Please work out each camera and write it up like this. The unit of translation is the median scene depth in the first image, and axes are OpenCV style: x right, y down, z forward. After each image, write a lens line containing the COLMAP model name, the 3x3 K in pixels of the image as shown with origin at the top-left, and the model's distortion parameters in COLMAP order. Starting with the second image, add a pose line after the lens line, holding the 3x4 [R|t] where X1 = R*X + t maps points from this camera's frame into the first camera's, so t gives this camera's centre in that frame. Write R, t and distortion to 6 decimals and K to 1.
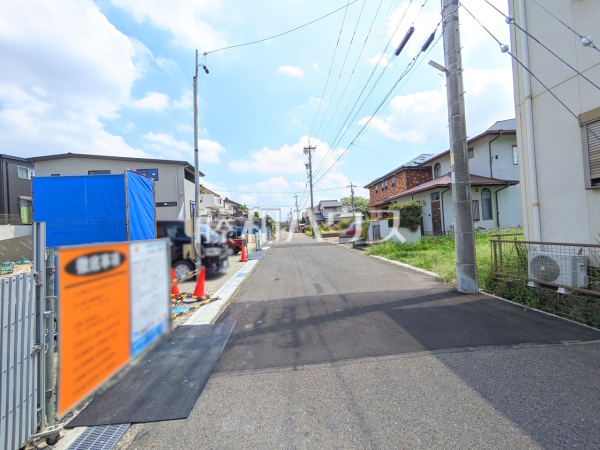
lens RADIAL K [[214.2, 0, 300.0], [0, 214.2, 225.0], [0, 0, 1]] dist [-0.001505, -0.000211]
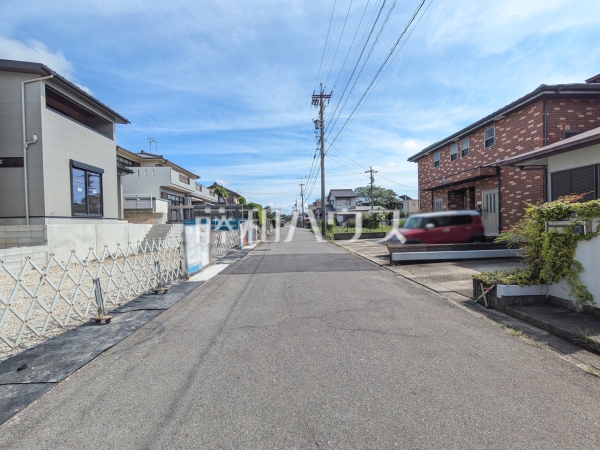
lens RADIAL K [[214.2, 0, 300.0], [0, 214.2, 225.0], [0, 0, 1]] dist [-0.001505, -0.000211]
pose [[0.999233, 0.027202, -0.028152, 0.007857], [-0.026425, 0.999270, 0.027600, 0.001778], [0.028882, -0.026835, 0.999223, 0.291815]]
